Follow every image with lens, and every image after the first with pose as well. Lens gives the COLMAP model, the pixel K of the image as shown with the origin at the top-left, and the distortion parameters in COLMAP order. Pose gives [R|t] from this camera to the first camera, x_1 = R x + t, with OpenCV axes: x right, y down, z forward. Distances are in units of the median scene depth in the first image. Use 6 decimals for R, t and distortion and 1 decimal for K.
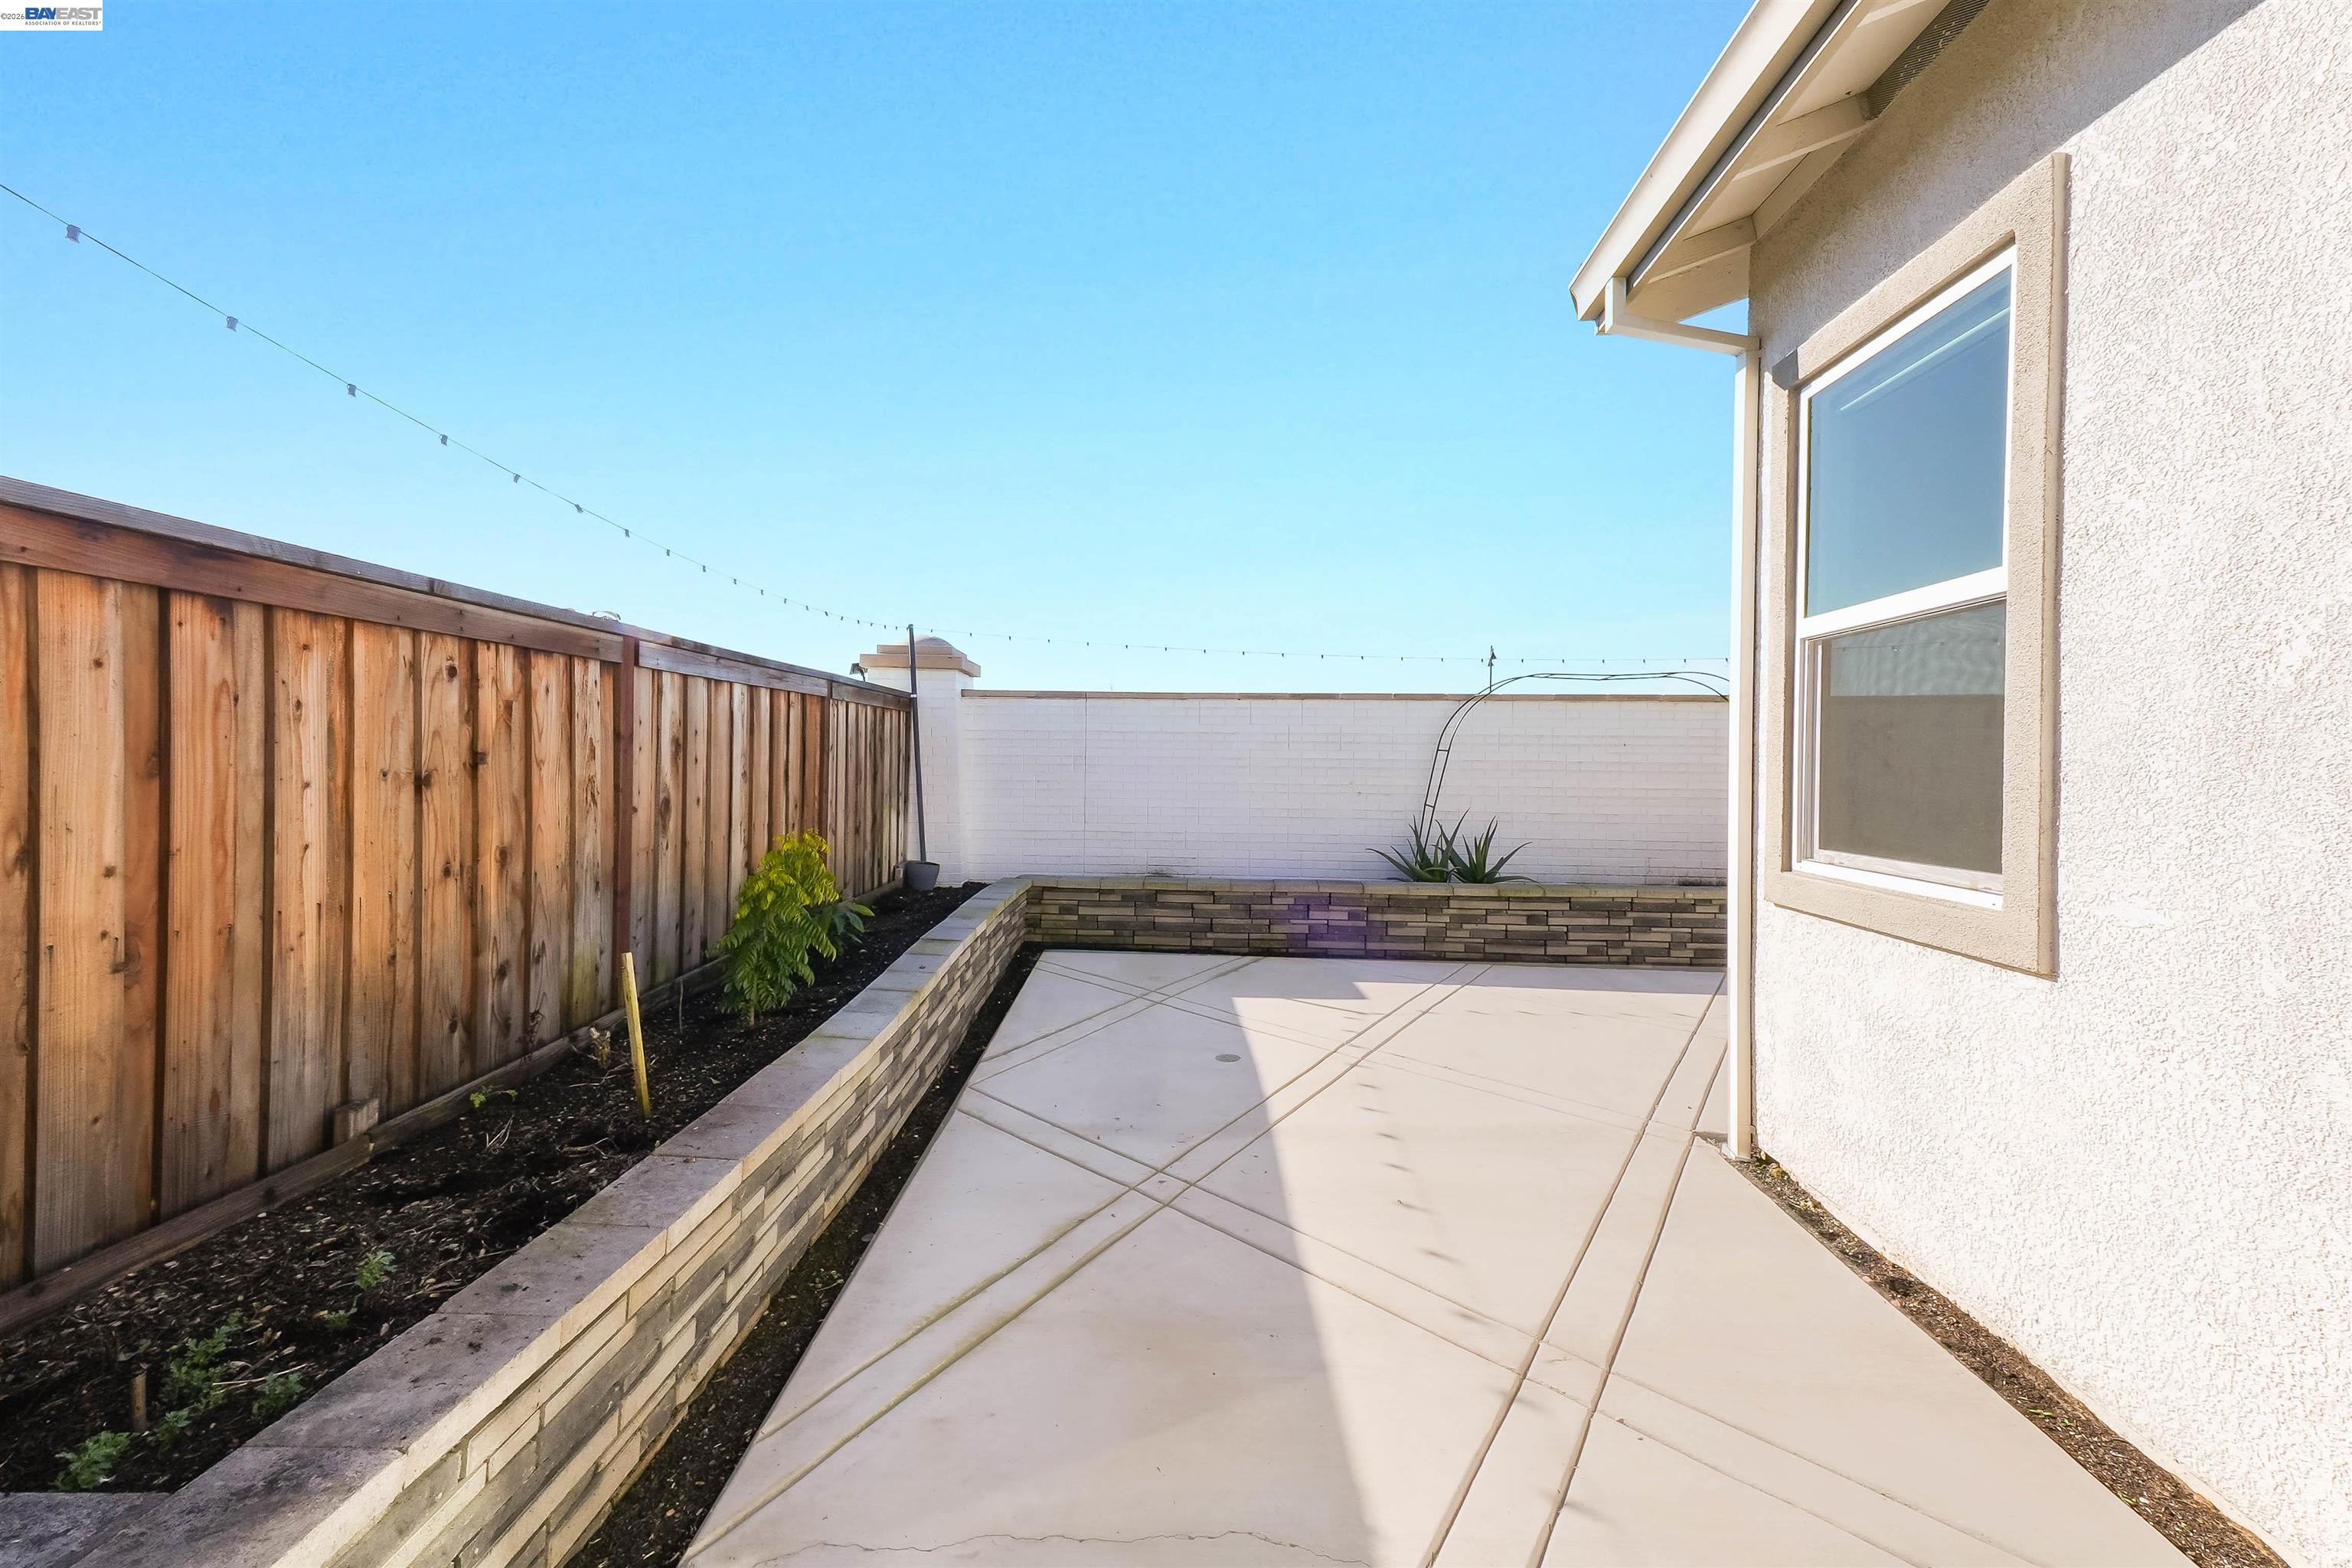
lens RADIAL K [[1011.7, 0, 1177.4], [0, 1011.7, 768.7], [0, 0, 1]] dist [0.001093, 0.002571]
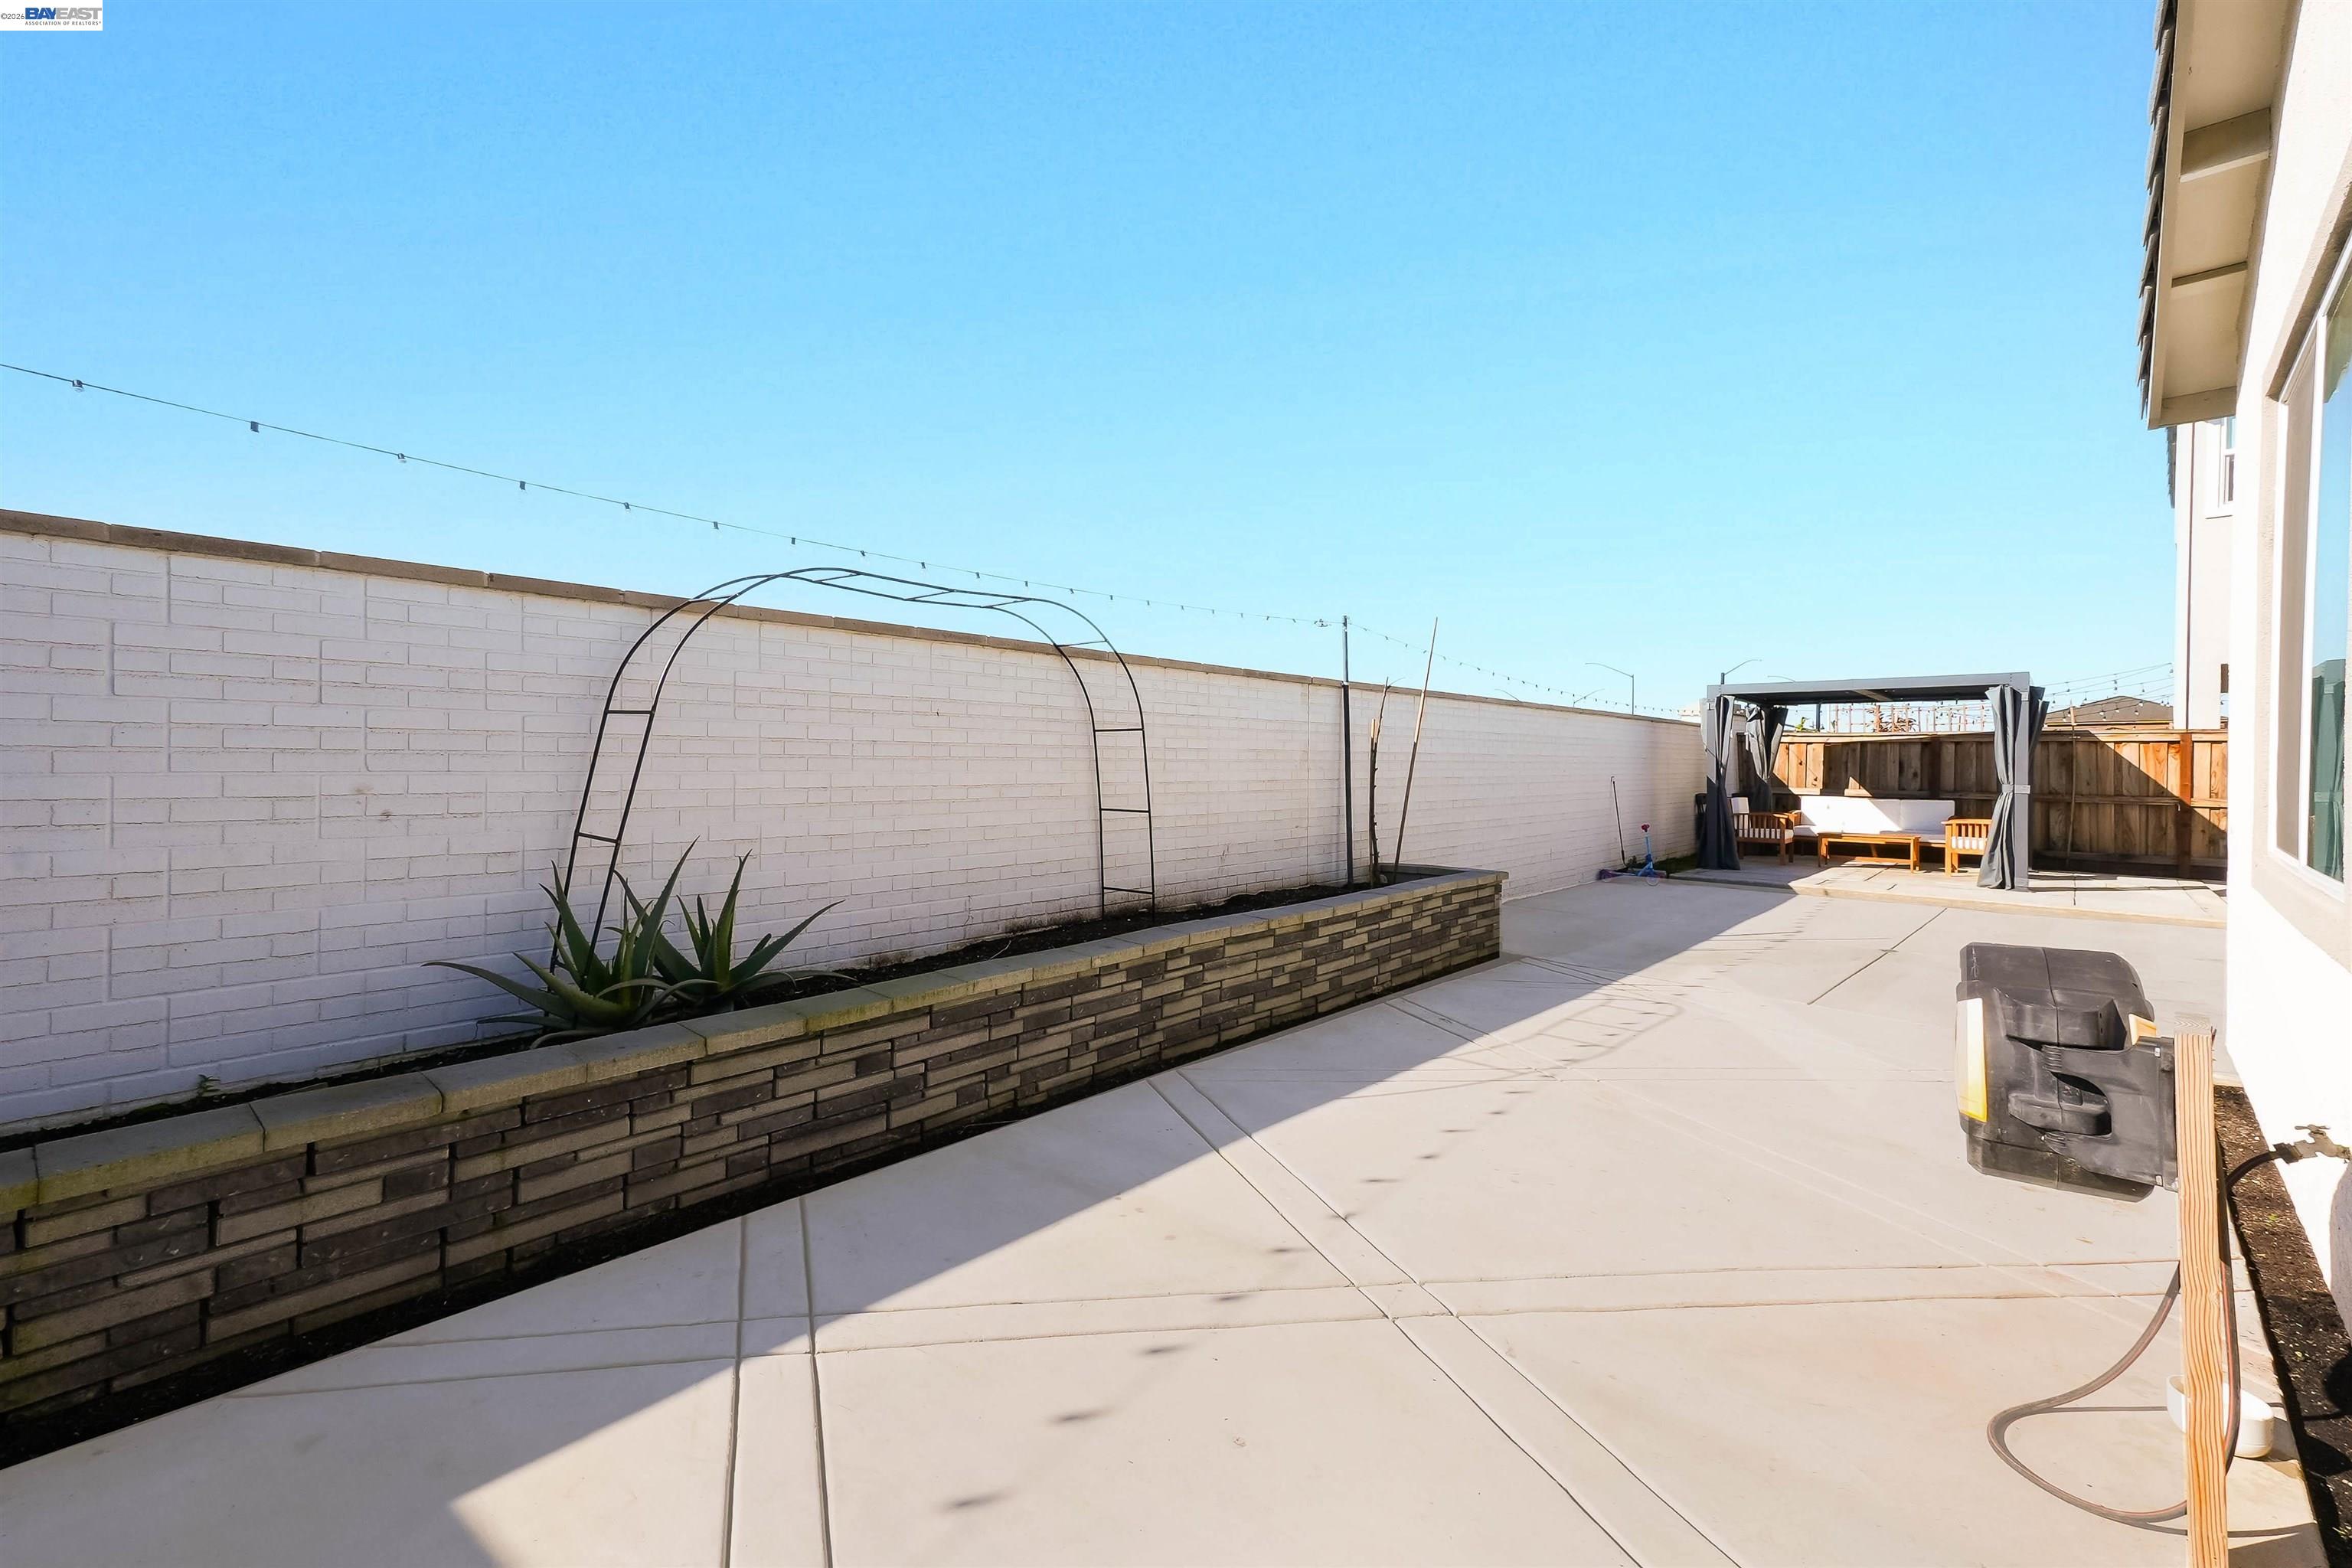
lens RADIAL K [[1011.7, 0, 1237.4], [0, 1011.7, 754.0], [0, 0, 1]] dist [0.001093, 0.002571]
pose [[0.578470, 0.002169, 0.815701, 0.058257], [-0.005385, 0.999985, 0.001160, -0.001465], [-0.815686, -0.005063, 0.578473, 0.574631]]
